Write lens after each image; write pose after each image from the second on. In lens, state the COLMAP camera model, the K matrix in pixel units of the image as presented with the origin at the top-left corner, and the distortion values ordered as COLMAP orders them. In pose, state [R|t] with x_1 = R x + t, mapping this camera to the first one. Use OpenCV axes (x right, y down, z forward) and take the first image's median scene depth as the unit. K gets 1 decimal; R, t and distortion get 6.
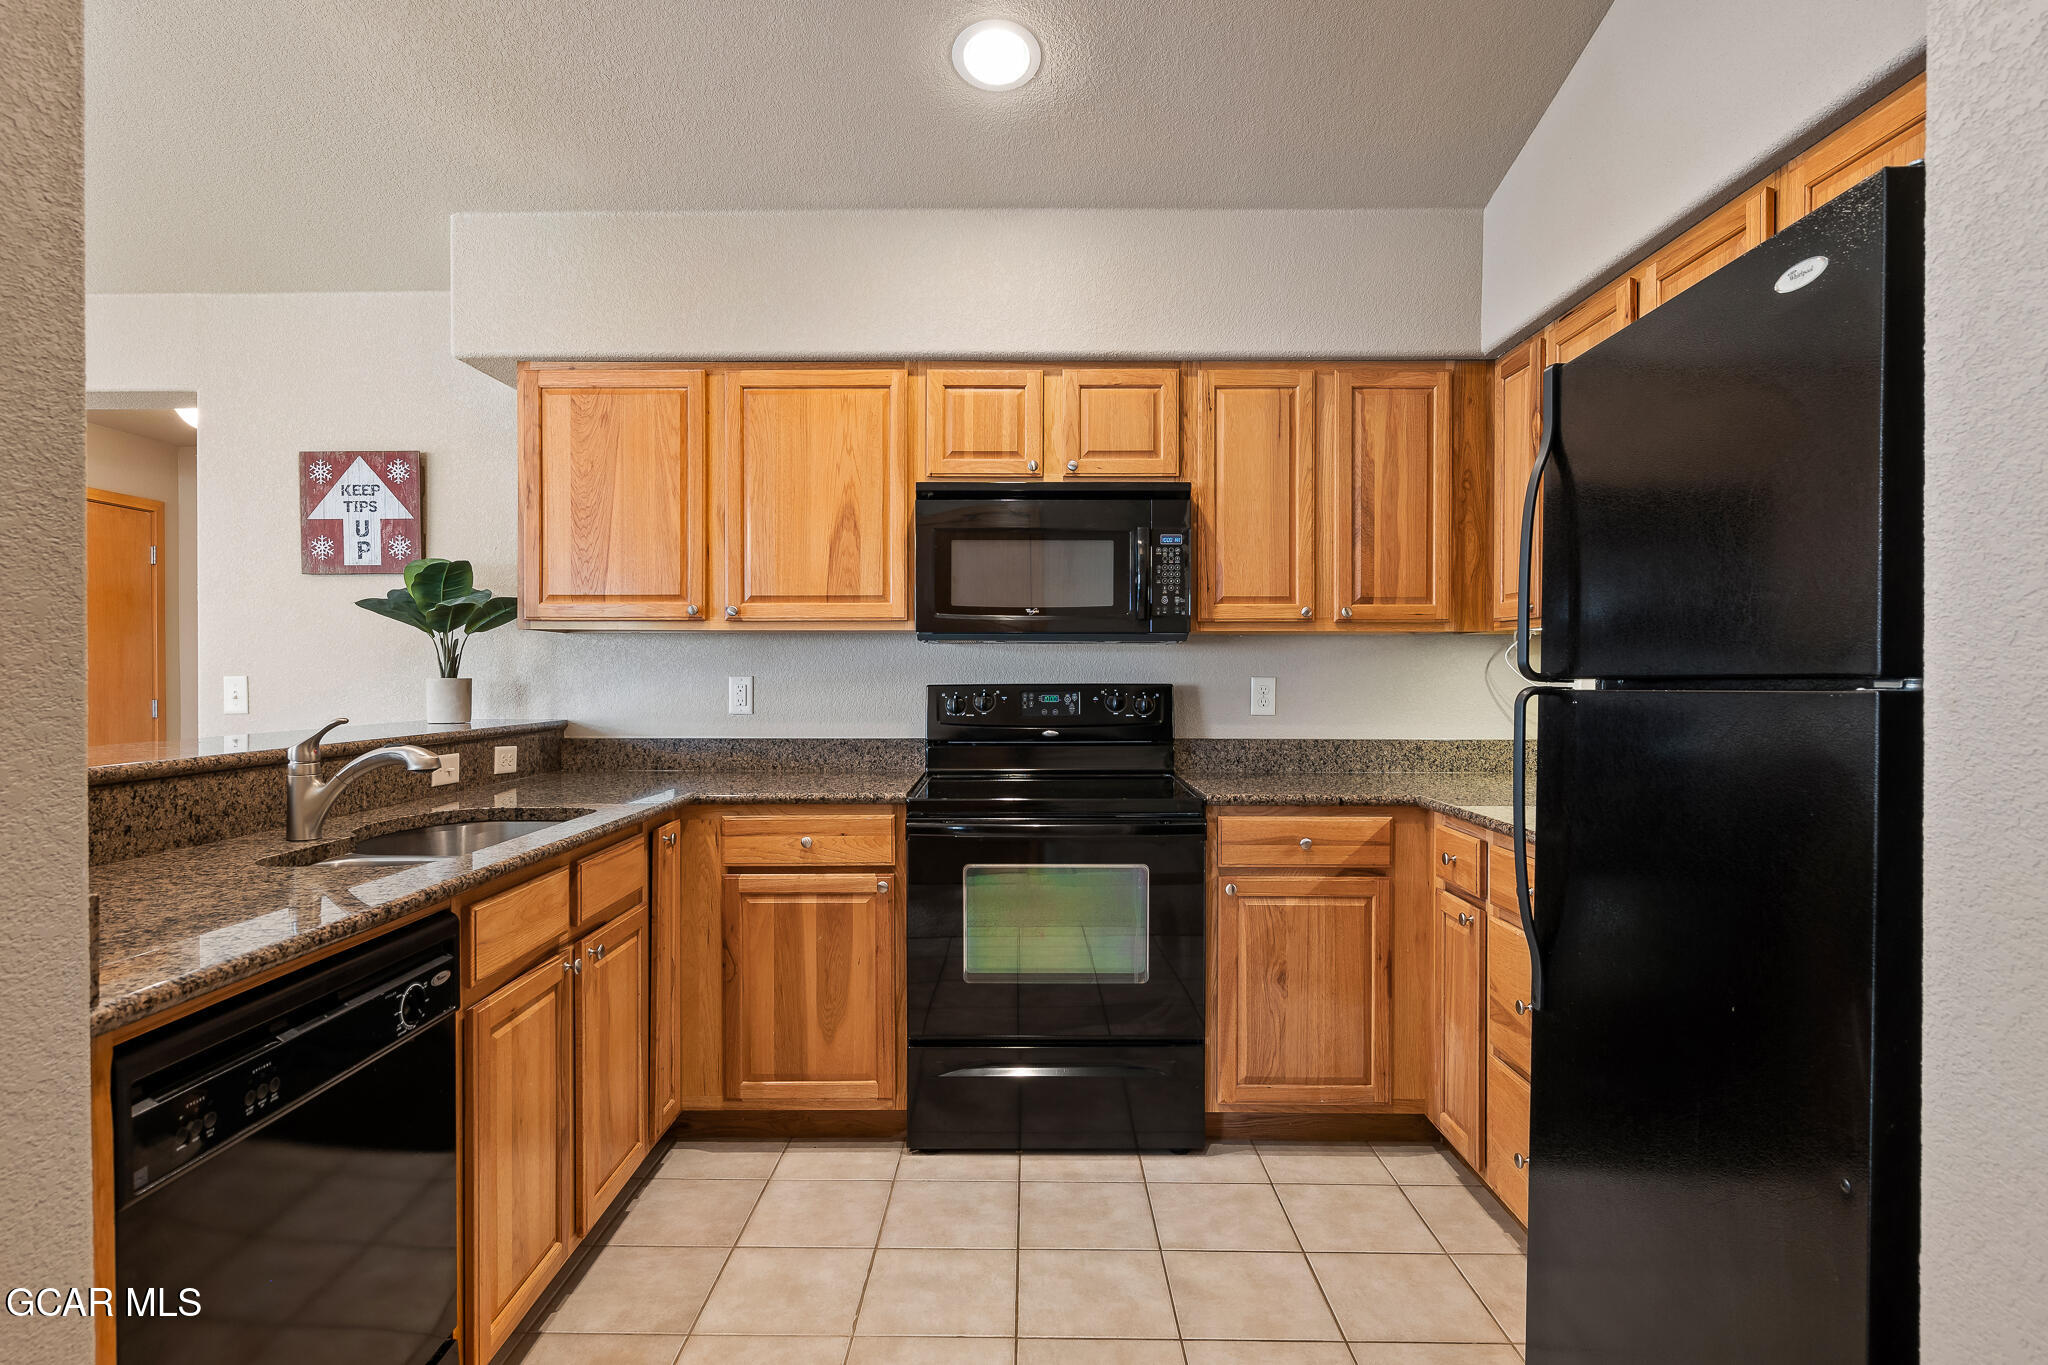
lens RADIAL K [[977.9, 0, 1024.0], [0, 977.9, 682.5], [0, 0, 1]] dist [-0.000374, -0.000296]
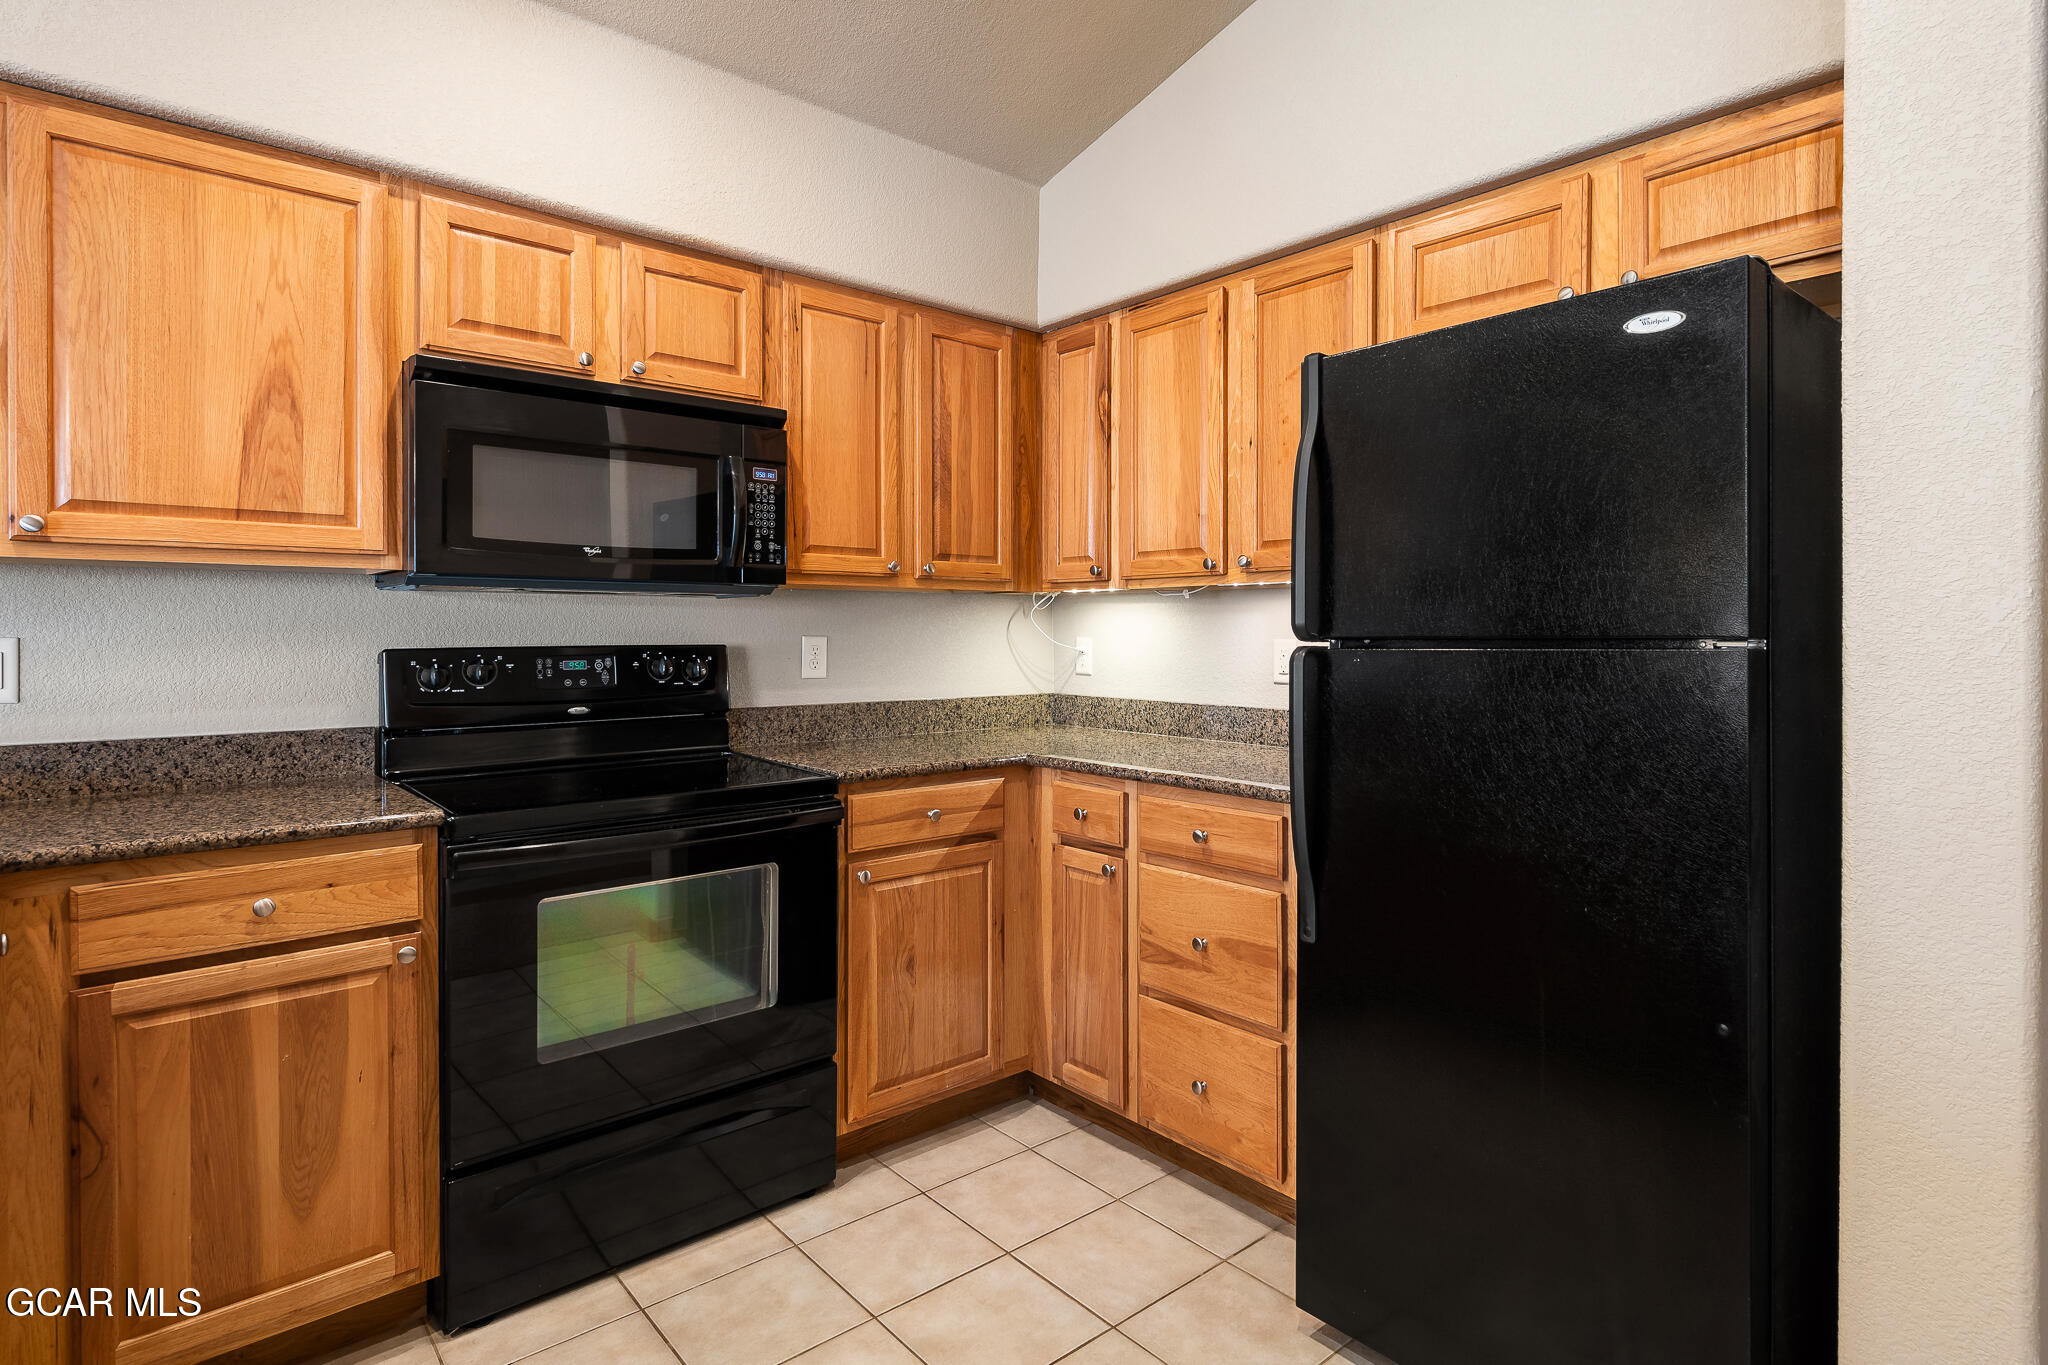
lens RADIAL K [[1013.1, 0, 1014.3], [0, 1013.1, 635.0], [0, 0, 1]] dist [-0.000593, -0.001236]
pose [[0.766089, -0.002826, 0.642728, -0.246227], [0.005492, 0.999983, -0.002149, -0.004111], [-0.642711, 0.005176, 0.766091, 0.188538]]
